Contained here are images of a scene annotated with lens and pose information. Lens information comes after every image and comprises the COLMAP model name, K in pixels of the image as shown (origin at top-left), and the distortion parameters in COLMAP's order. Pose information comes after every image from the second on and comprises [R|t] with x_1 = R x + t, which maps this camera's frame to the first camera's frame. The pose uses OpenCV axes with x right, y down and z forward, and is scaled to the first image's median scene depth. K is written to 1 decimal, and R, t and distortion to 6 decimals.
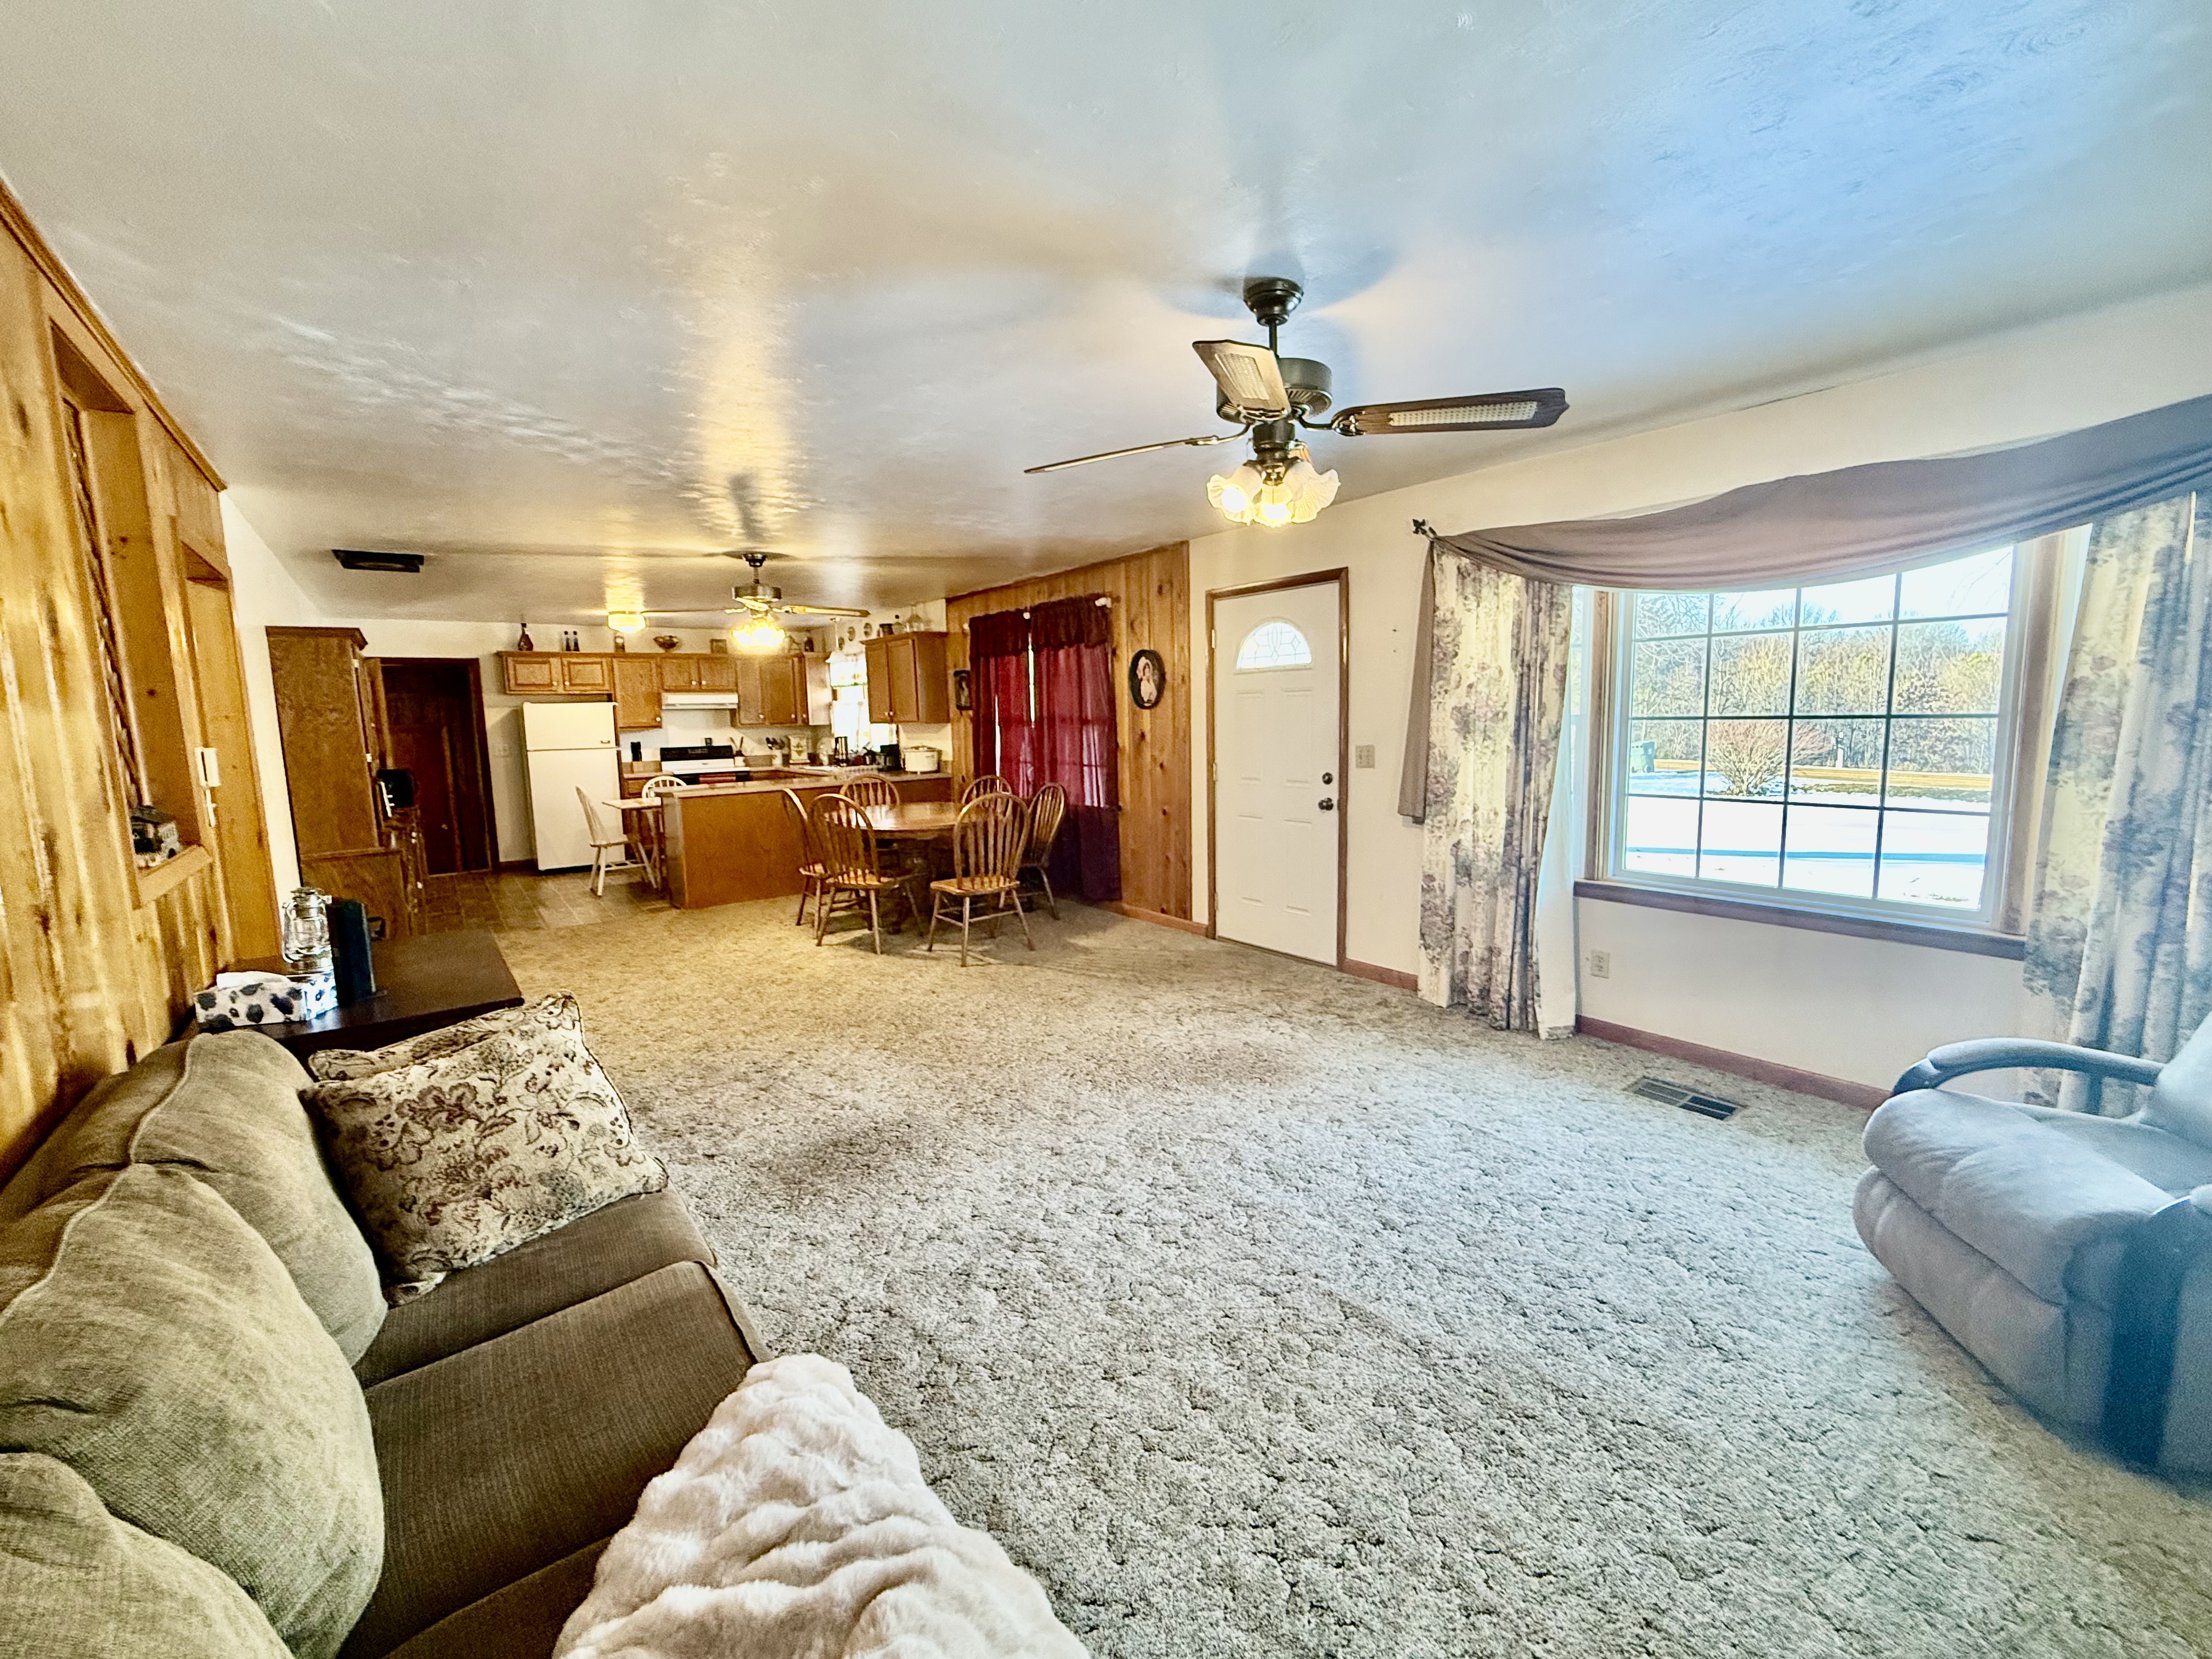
lens RADIAL K [[940.2, 0, 1114.7], [0, 940.2, 829.0], [0, 0, 1]] dist [0.000065, 0.000005]
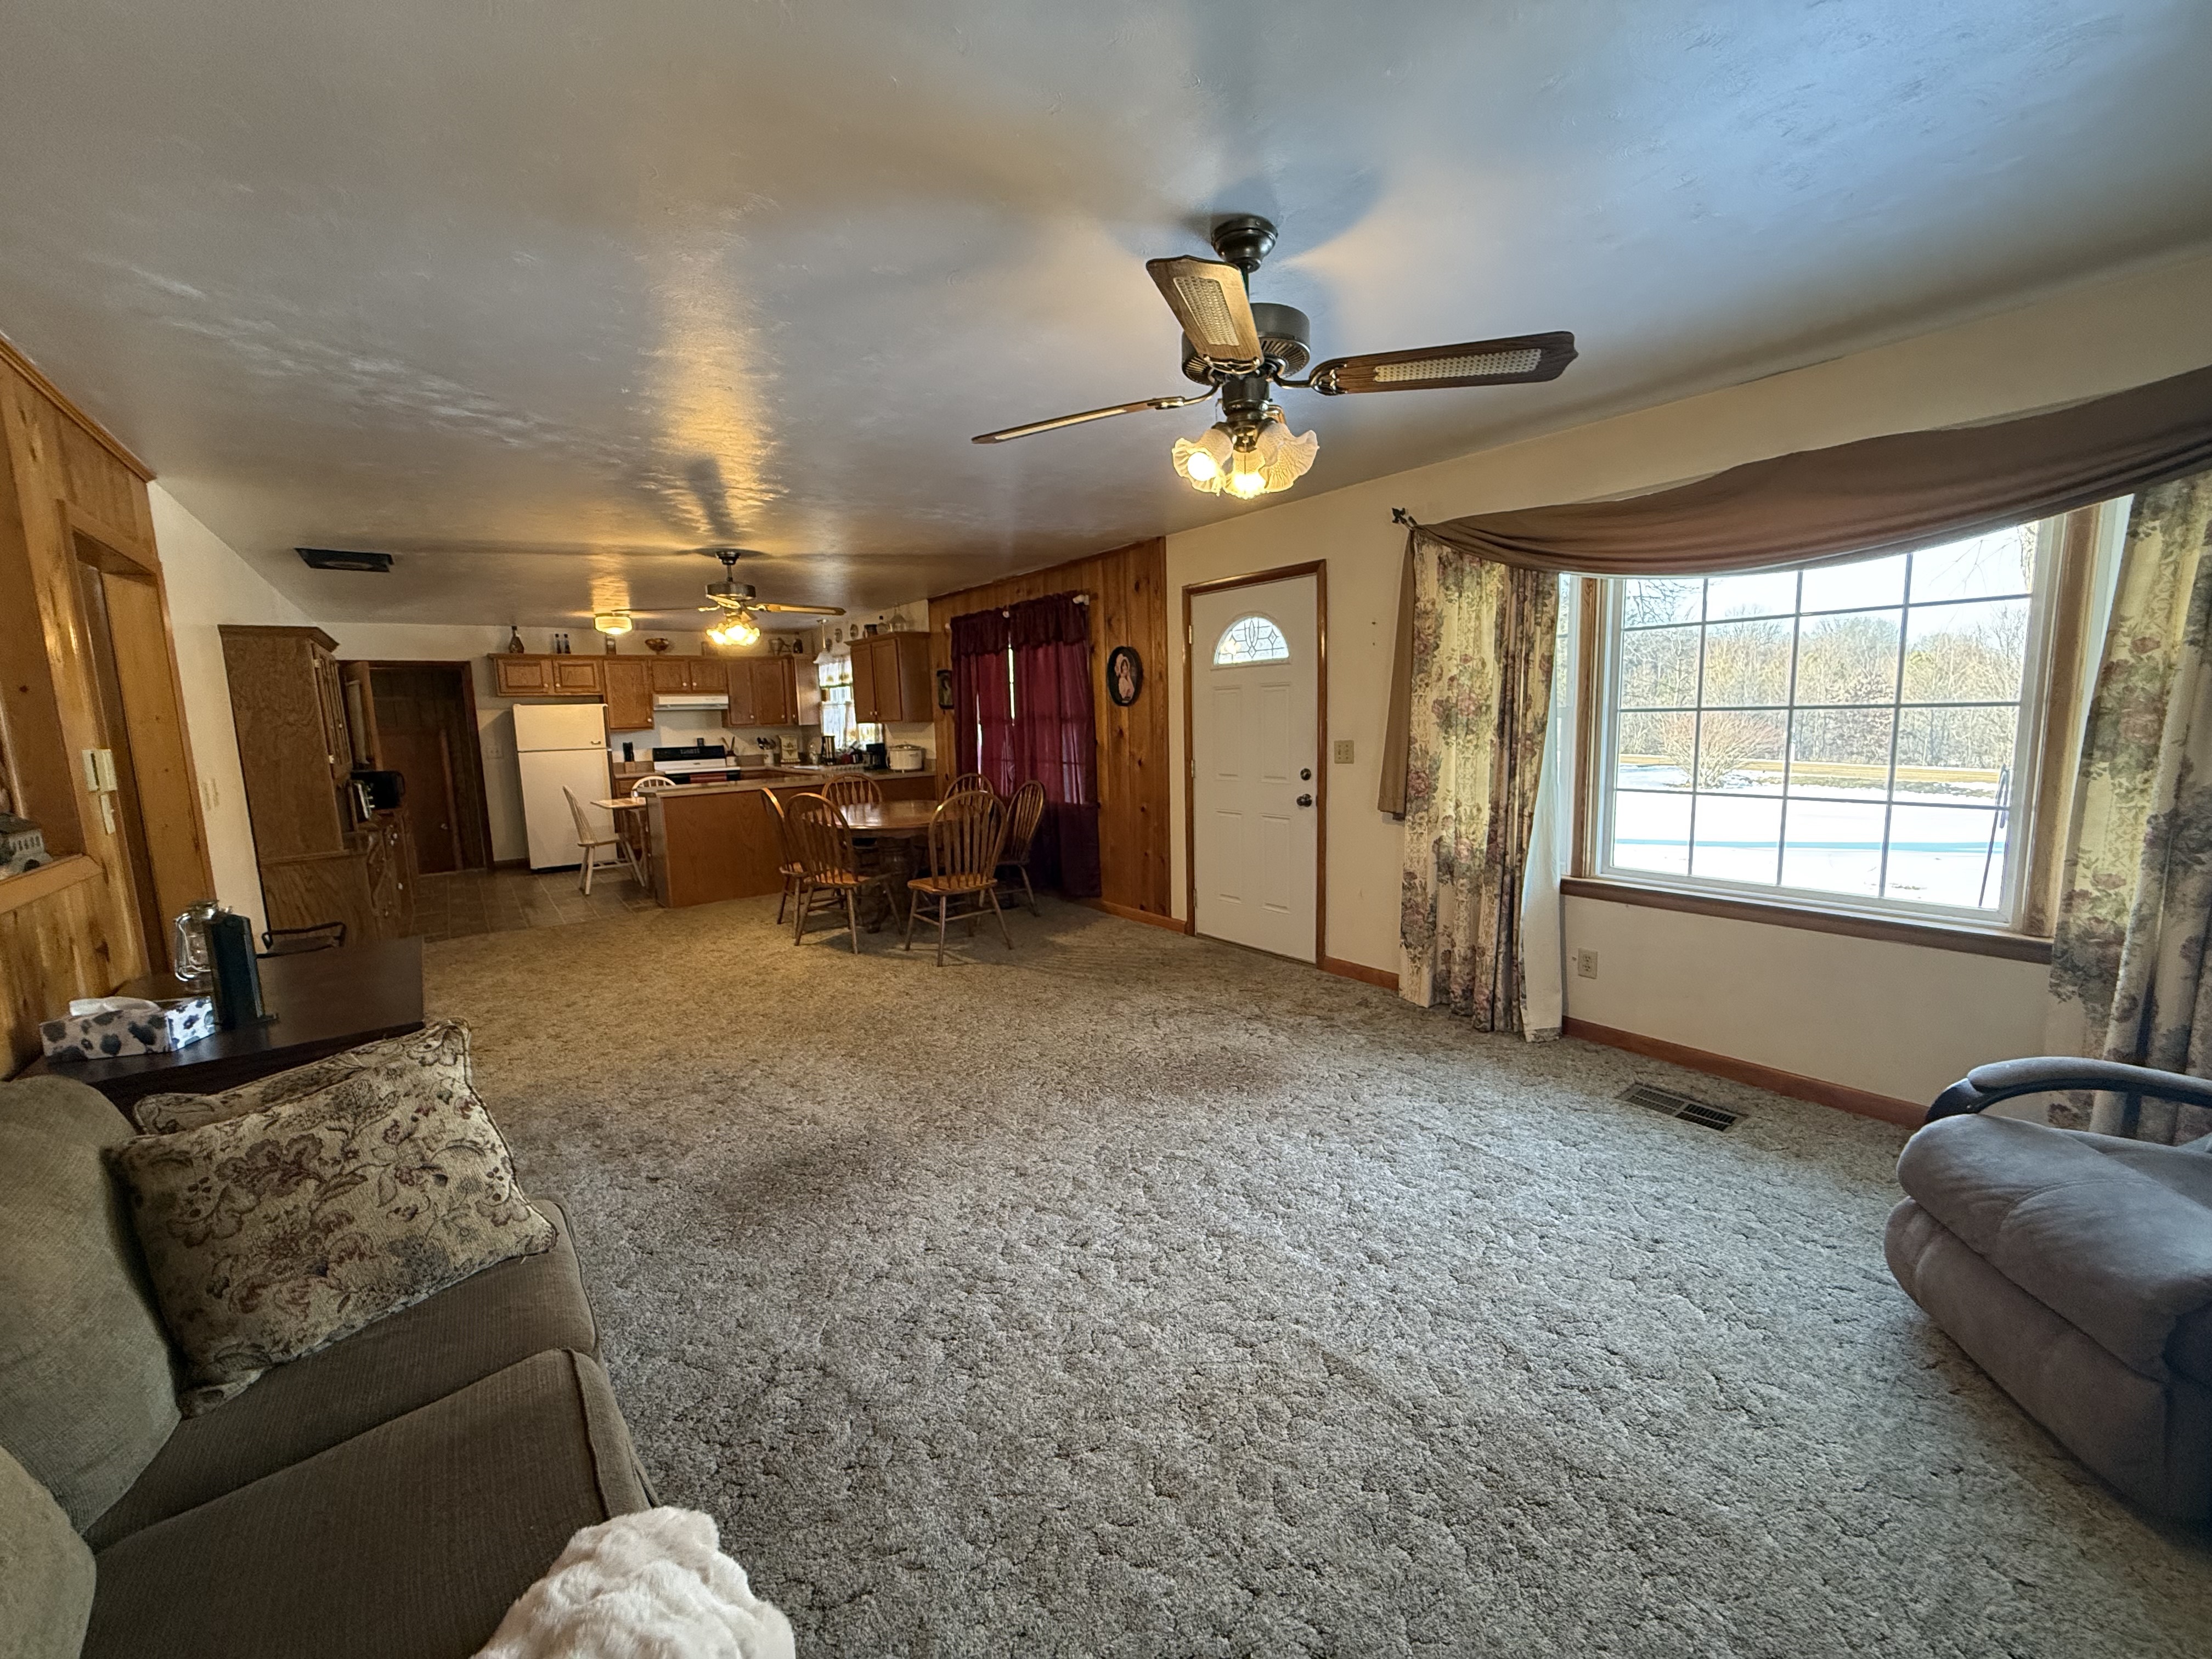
lens RADIAL K [[885.8, 0, 1106.0], [0, 885.8, 829.5], [0, 0, 1]] dist [-0.000051, -0.000055]
pose [[0.999981, -0.006102, 0.001025, 0.028294], [0.006095, 0.999954, 0.007462, -0.007899], [-0.001070, -0.007456, 0.999972, 0.130920]]
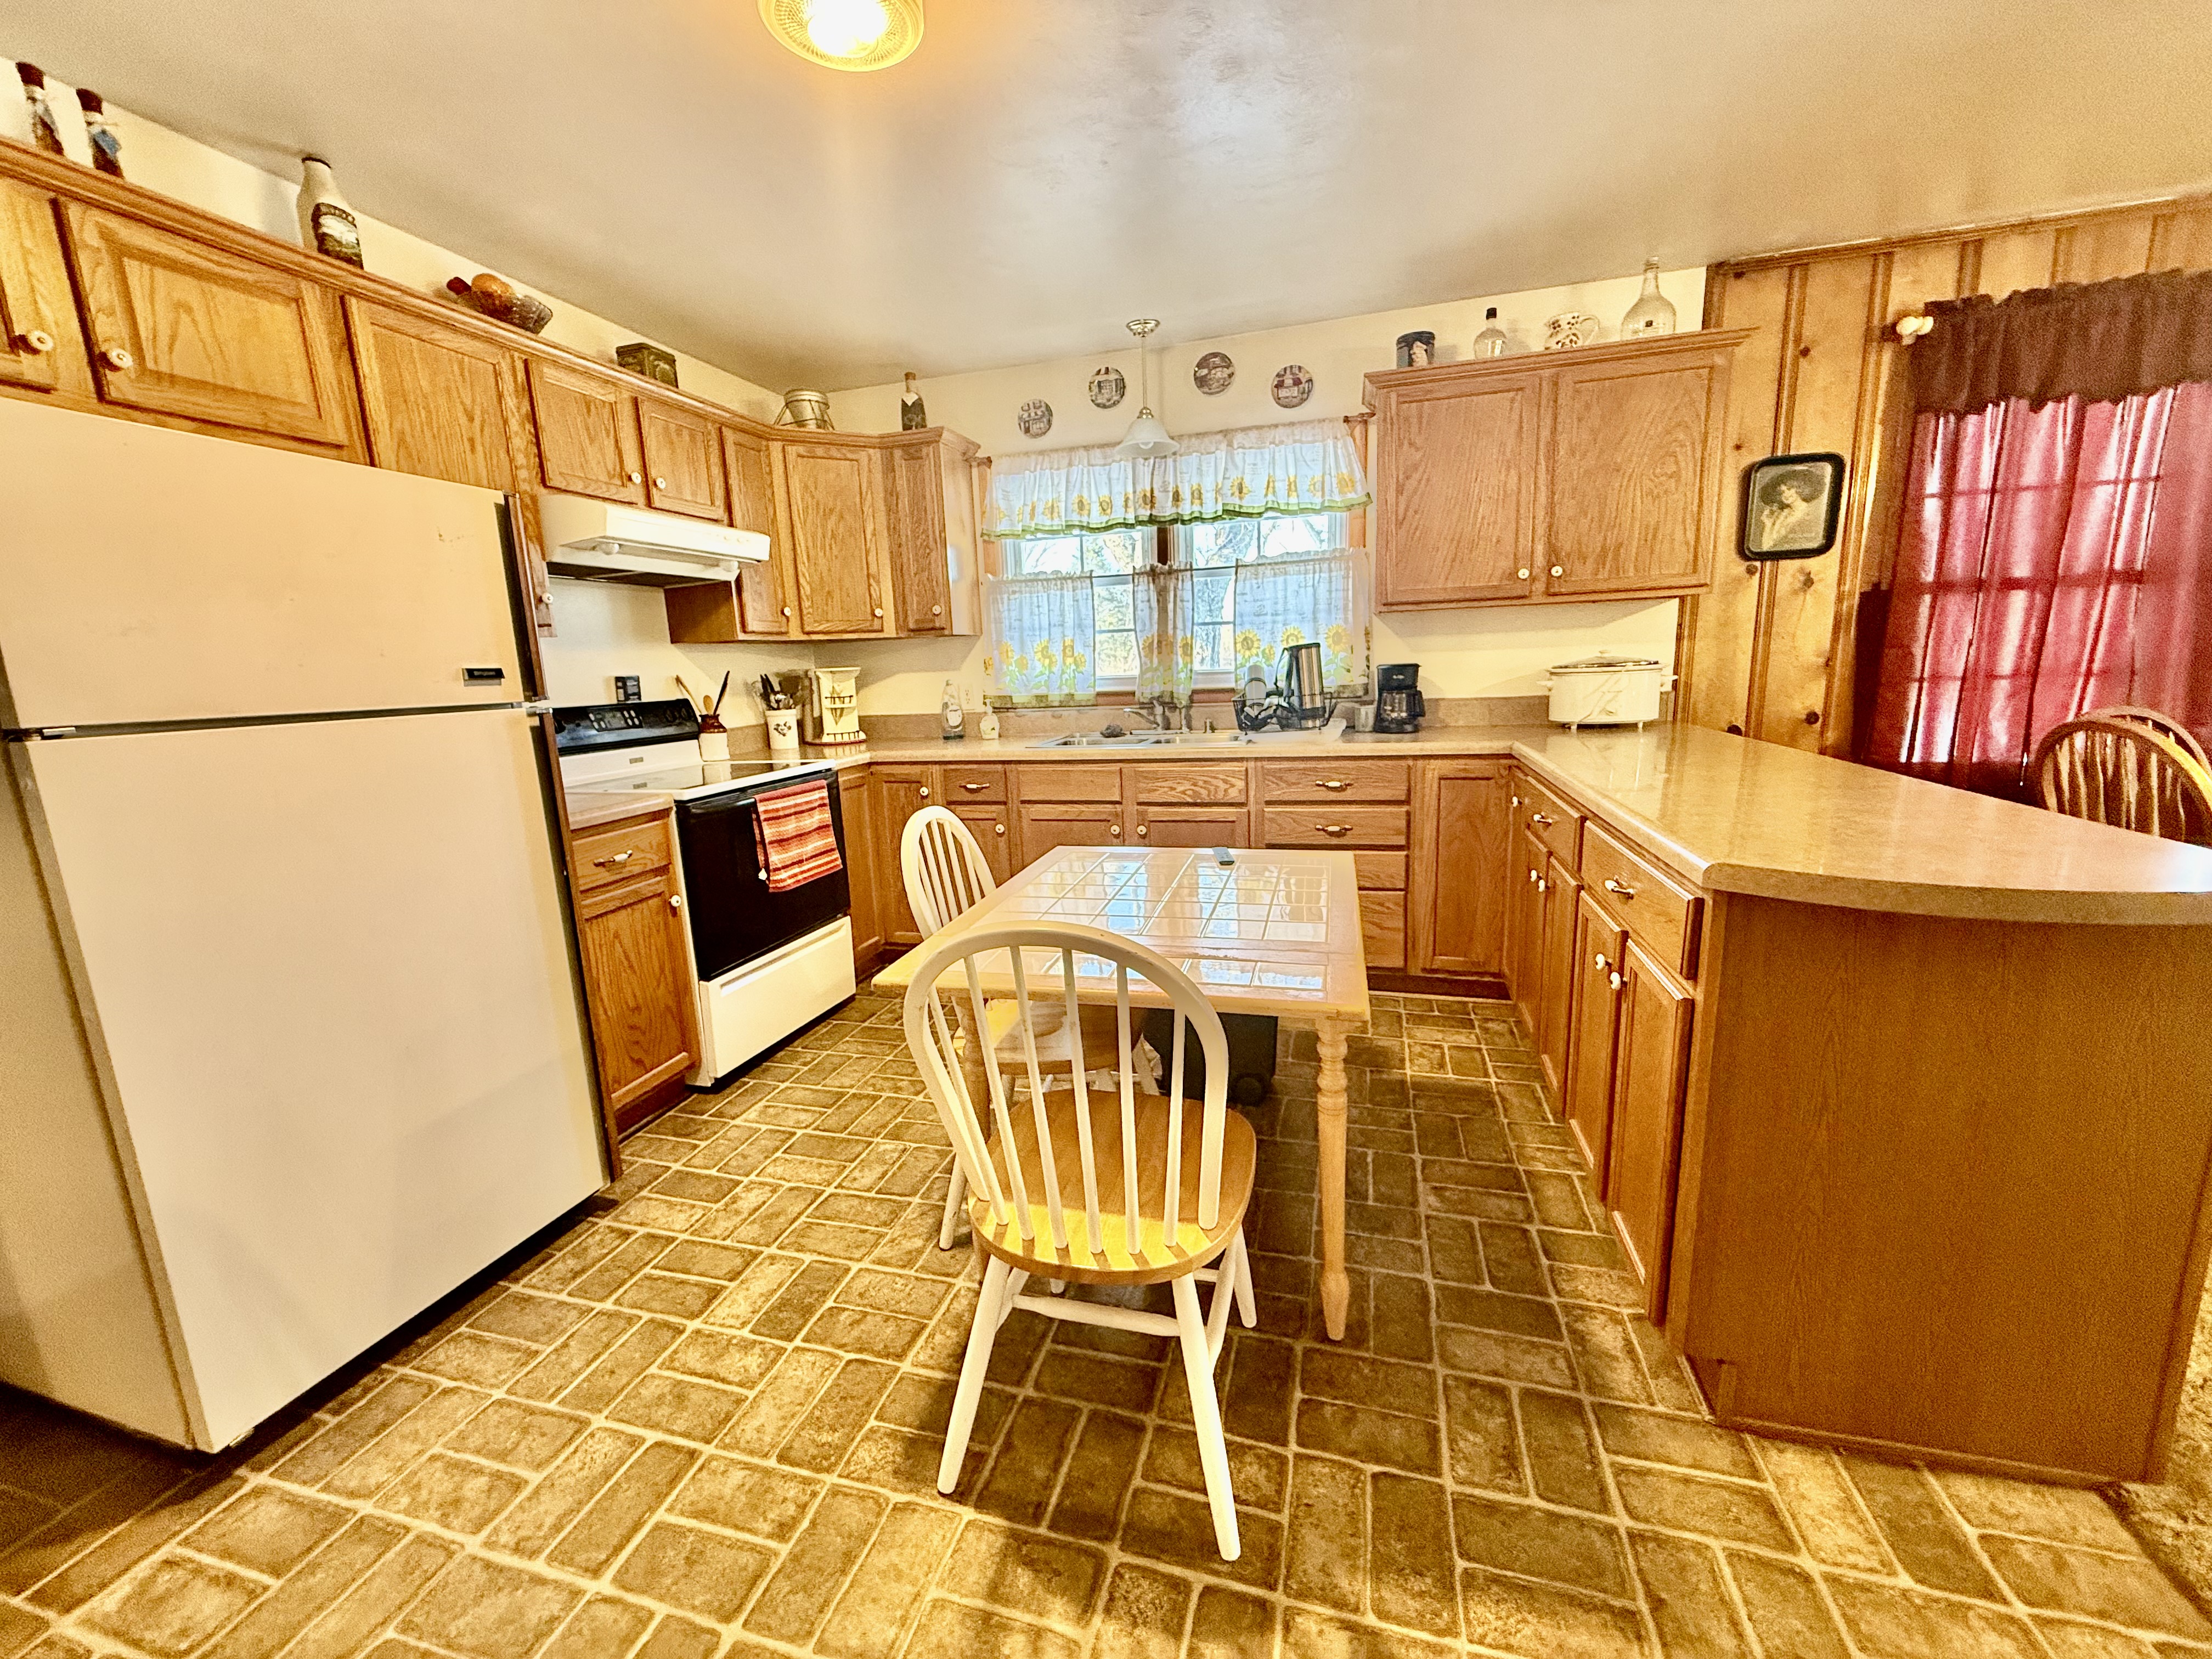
lens RADIAL K [[885.8, 0, 1106.0], [0, 885.8, 829.5], [0, 0, 1]] dist [-0.000051, -0.000055]
pose [[0.799294, -0.120717, 0.588690, -1.812585], [0.097575, 0.992687, 0.071078, -0.194077], [-0.592965, 0.000629, 0.805228, 2.515873]]
